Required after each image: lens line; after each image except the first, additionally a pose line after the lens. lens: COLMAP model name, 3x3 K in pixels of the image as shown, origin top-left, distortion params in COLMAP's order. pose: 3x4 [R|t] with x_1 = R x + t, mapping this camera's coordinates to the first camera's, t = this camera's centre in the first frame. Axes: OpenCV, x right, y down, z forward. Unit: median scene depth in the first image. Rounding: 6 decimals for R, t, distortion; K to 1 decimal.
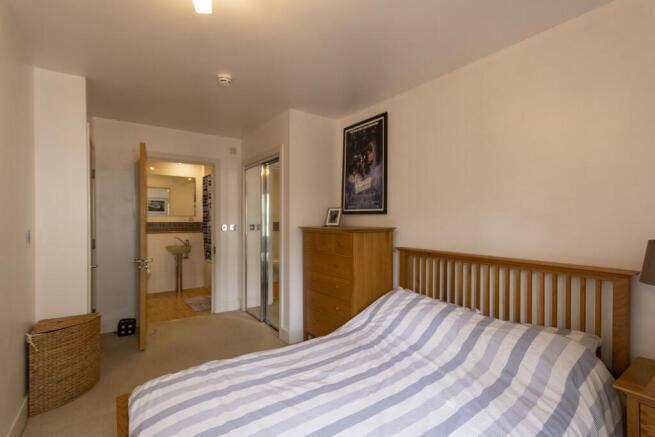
lens RADIAL K [[306.4, 0, 332.7], [0, 306.4, 220.2], [0, 0, 1]] dist [0.006164, 0.000156]
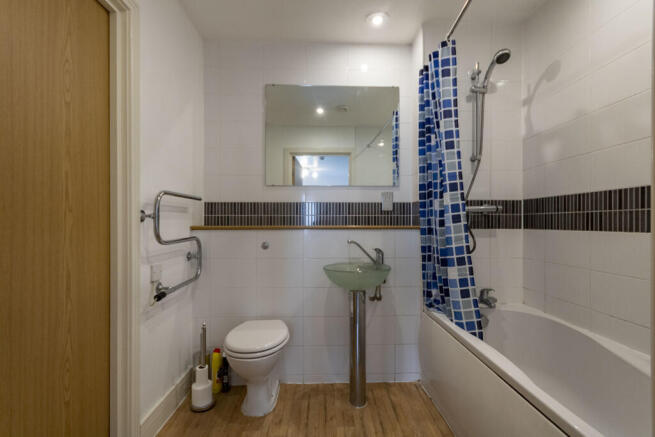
lens RADIAL K [[306.4, 0, 329.9], [0, 306.4, 220.2], [0, 0, 1]] dist [0.006164, 0.000156]
pose [[0.827909, -0.002791, -0.560856, -0.314775], [-0.005785, 0.999892, -0.013515, 0.035037], [0.560833, 0.014434, 0.827803, 0.660688]]
